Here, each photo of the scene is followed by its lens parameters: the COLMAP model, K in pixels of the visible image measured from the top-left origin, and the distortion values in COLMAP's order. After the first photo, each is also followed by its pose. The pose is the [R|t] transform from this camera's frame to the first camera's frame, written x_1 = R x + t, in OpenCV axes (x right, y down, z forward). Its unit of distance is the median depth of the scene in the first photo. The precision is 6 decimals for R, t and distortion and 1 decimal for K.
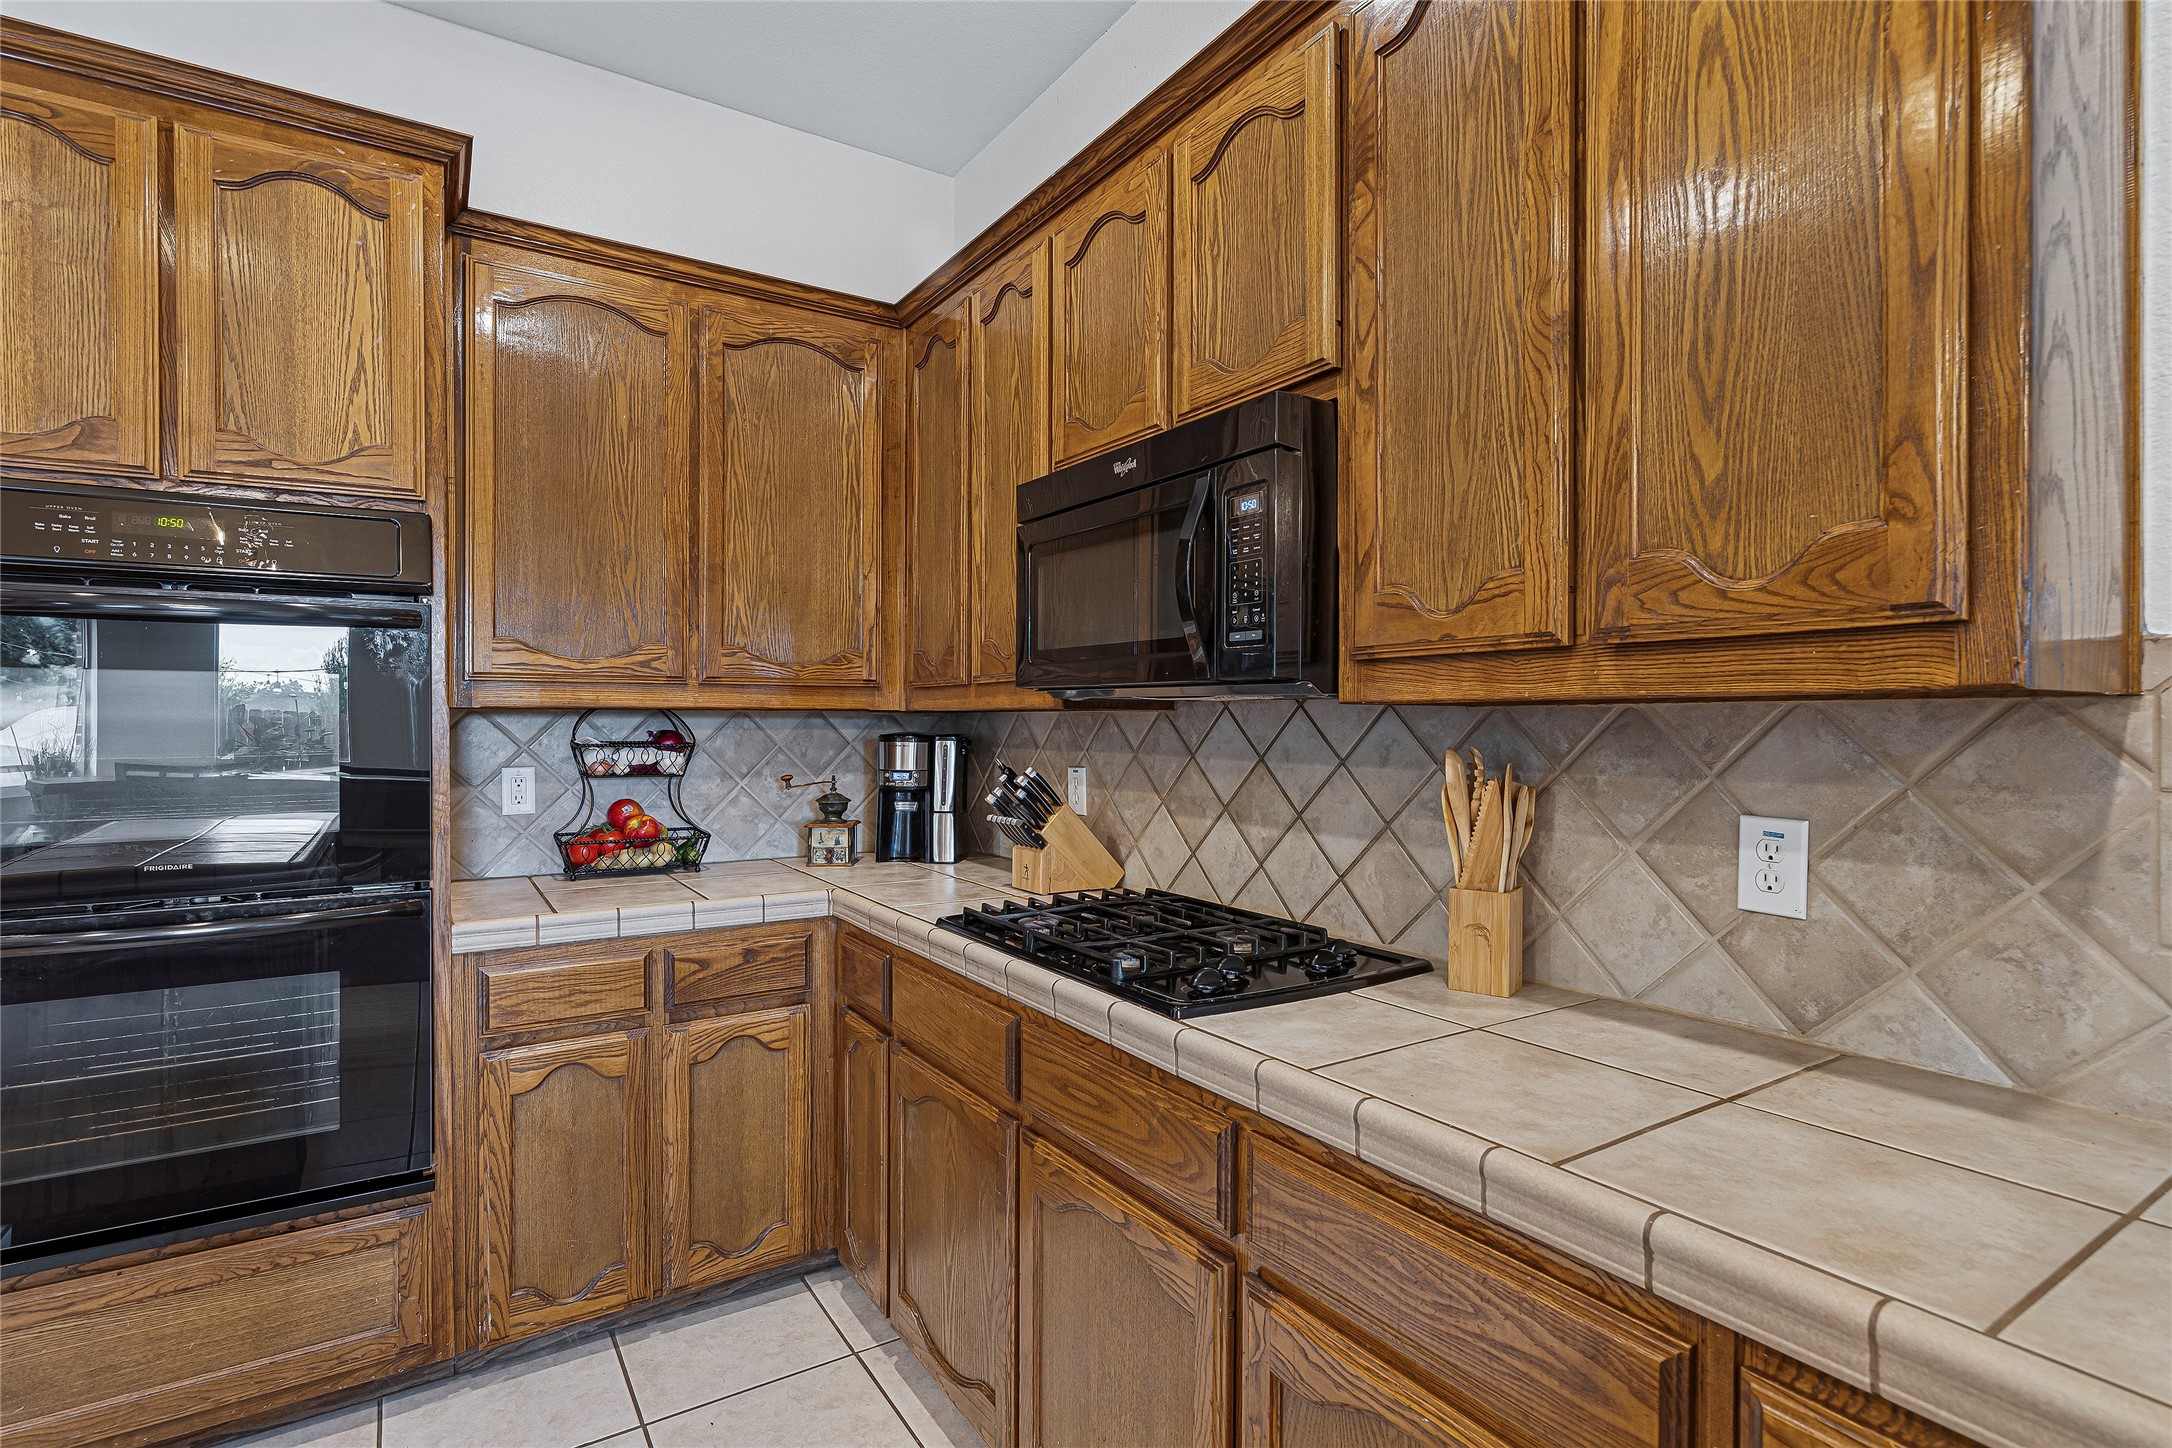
lens RADIAL K [[1046.9, 0, 1073.9], [0, 1046.9, 724.3], [0, 0, 1]] dist [-0.004591, 0.003246]
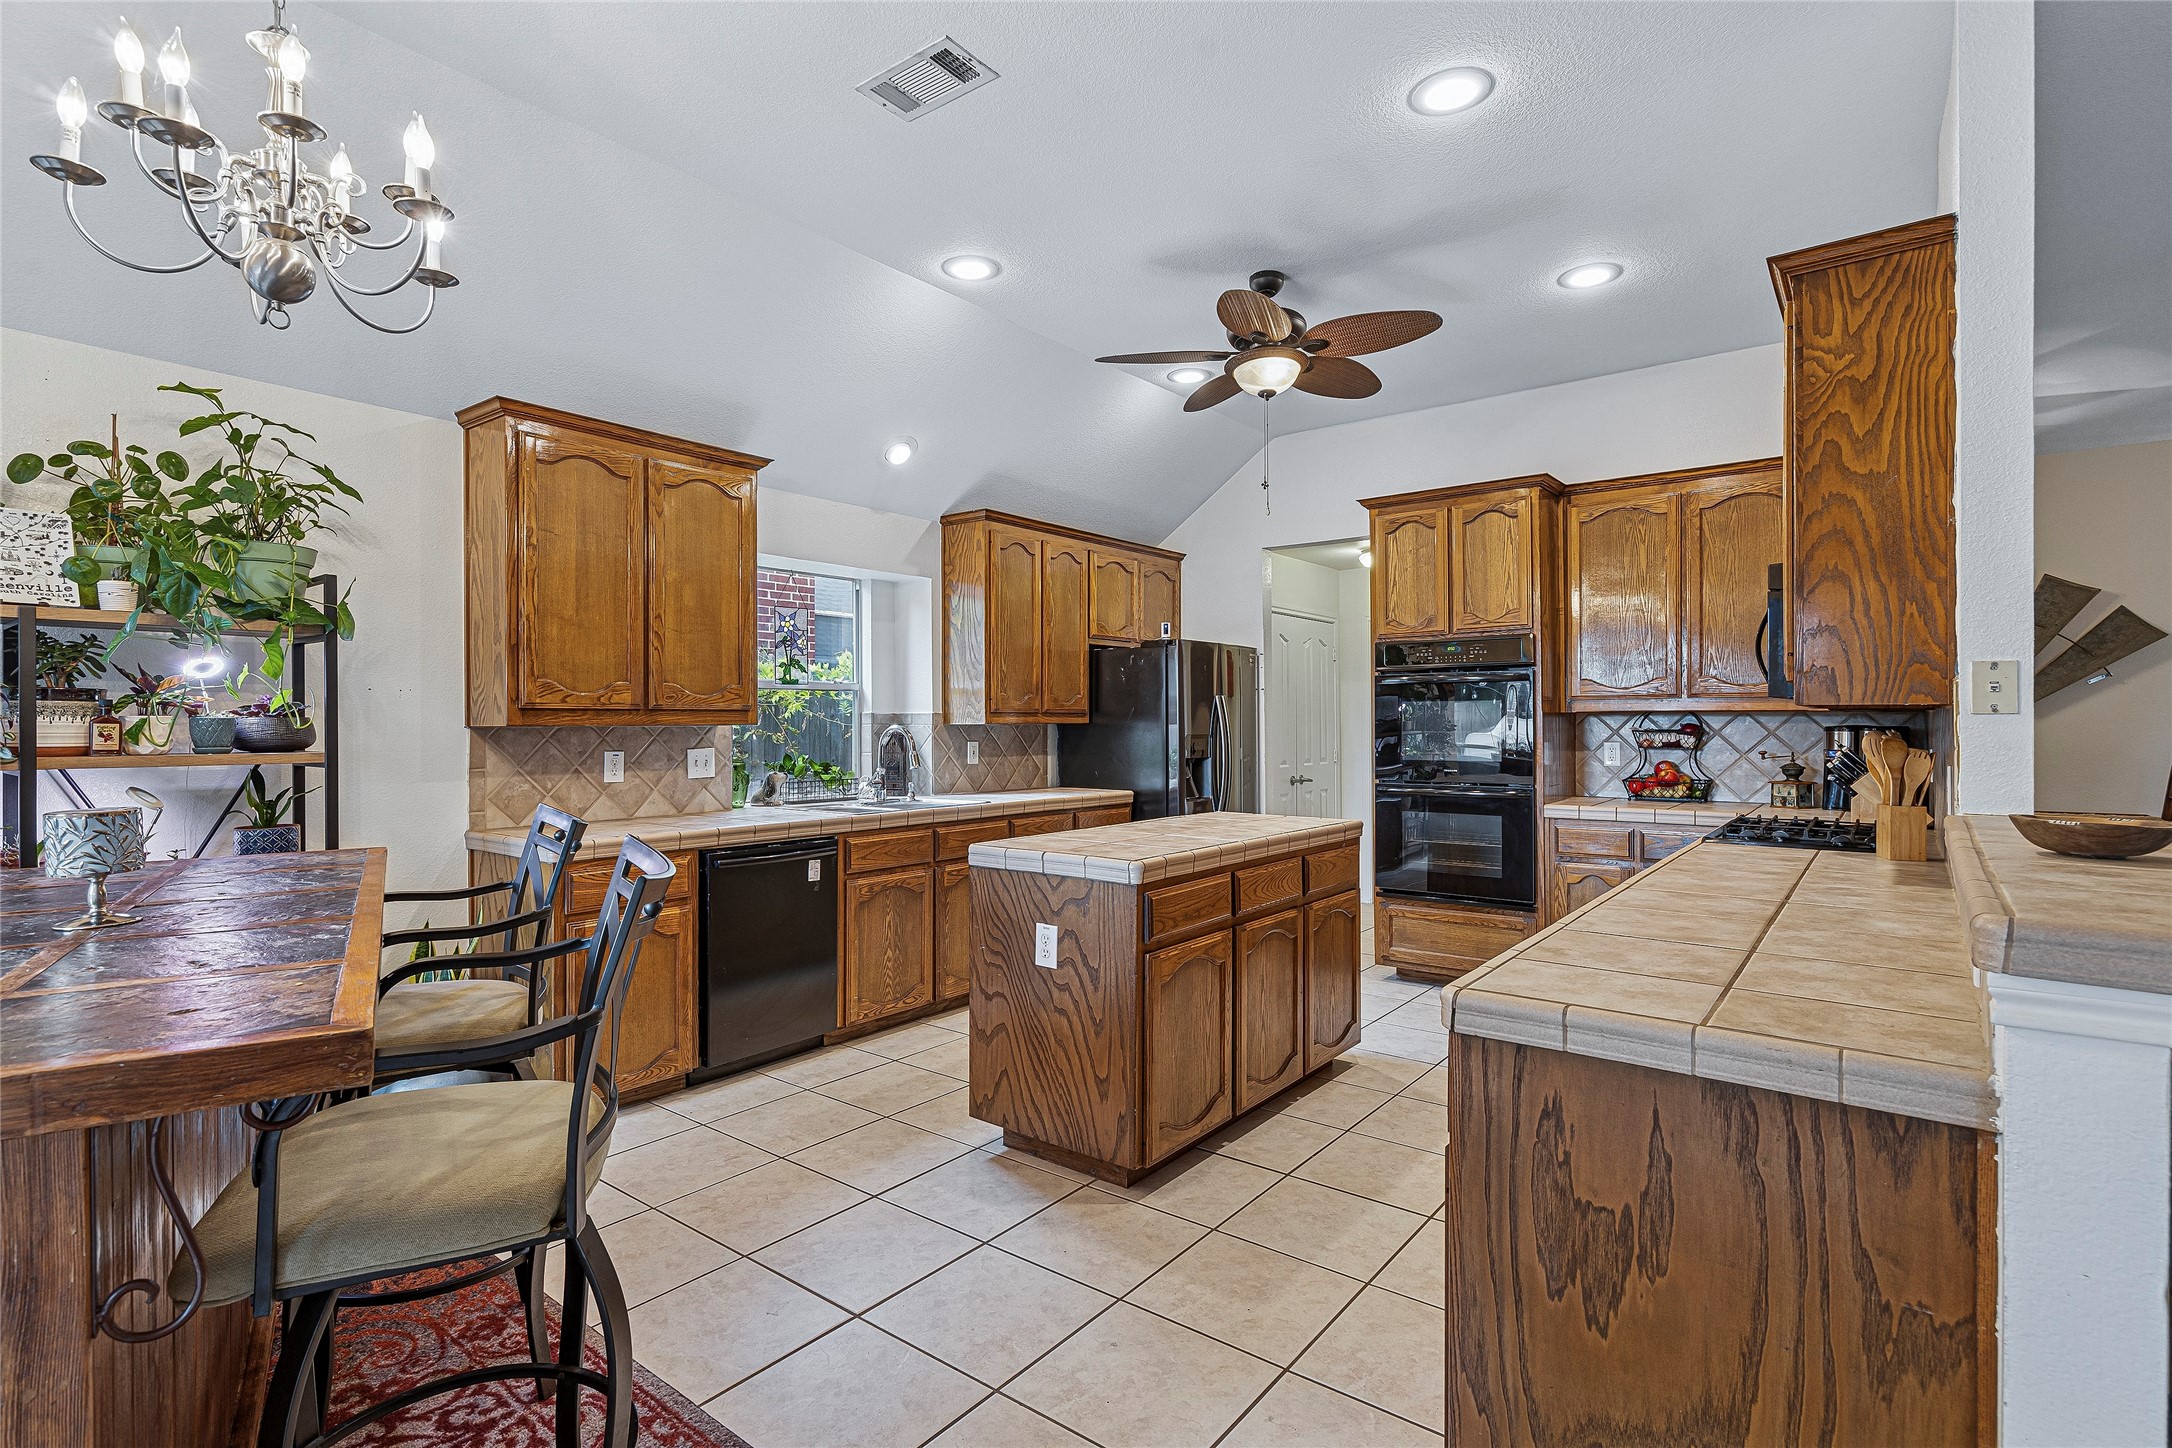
lens RADIAL K [[1046.9, 0, 1068.1], [0, 1046.9, 720.2], [0, 0, 1]] dist [-0.004591, 0.003246]
pose [[0.330902, -0.002079, -0.943663, 1.420205], [-0.000678, 0.999997, -0.002441, 0.007675], [0.943665, 0.001448, 0.330899, -0.886644]]
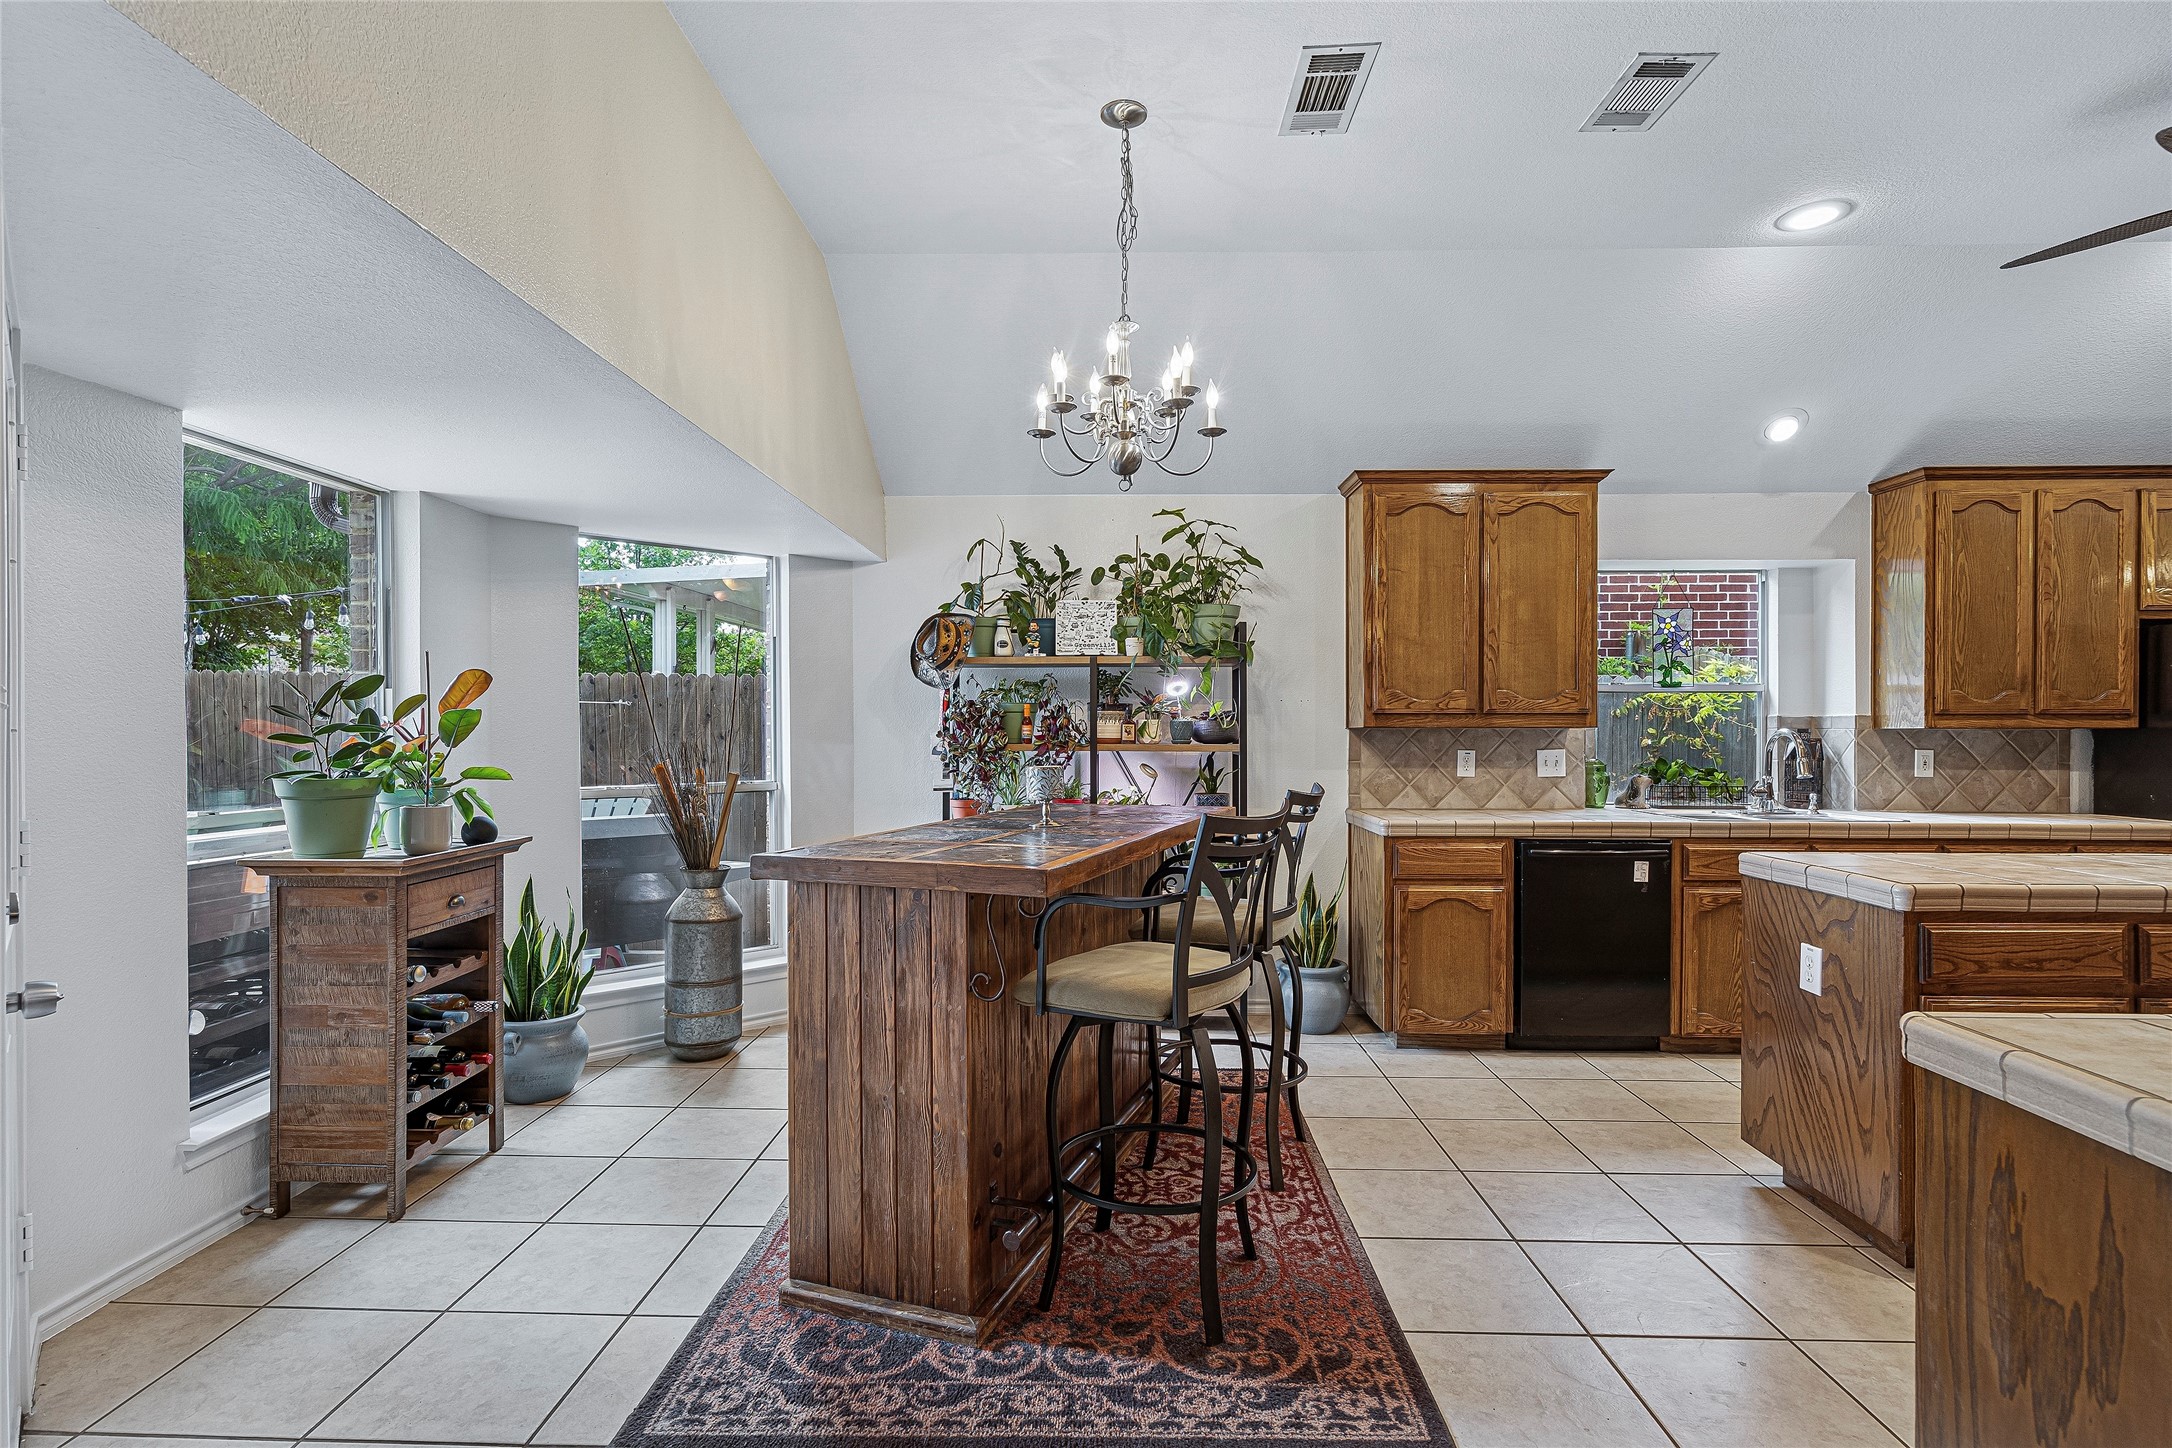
lens RADIAL K [[1046.9, 0, 1077.9], [0, 1046.9, 736.5], [0, 0, 1]] dist [-0.004591, 0.003246]
pose [[-0.560328, 0.004295, -0.828259, 1.672398], [-0.004013, 0.999961, 0.007901, 0.019293], [0.828261, 0.007751, -0.560289, -0.408106]]
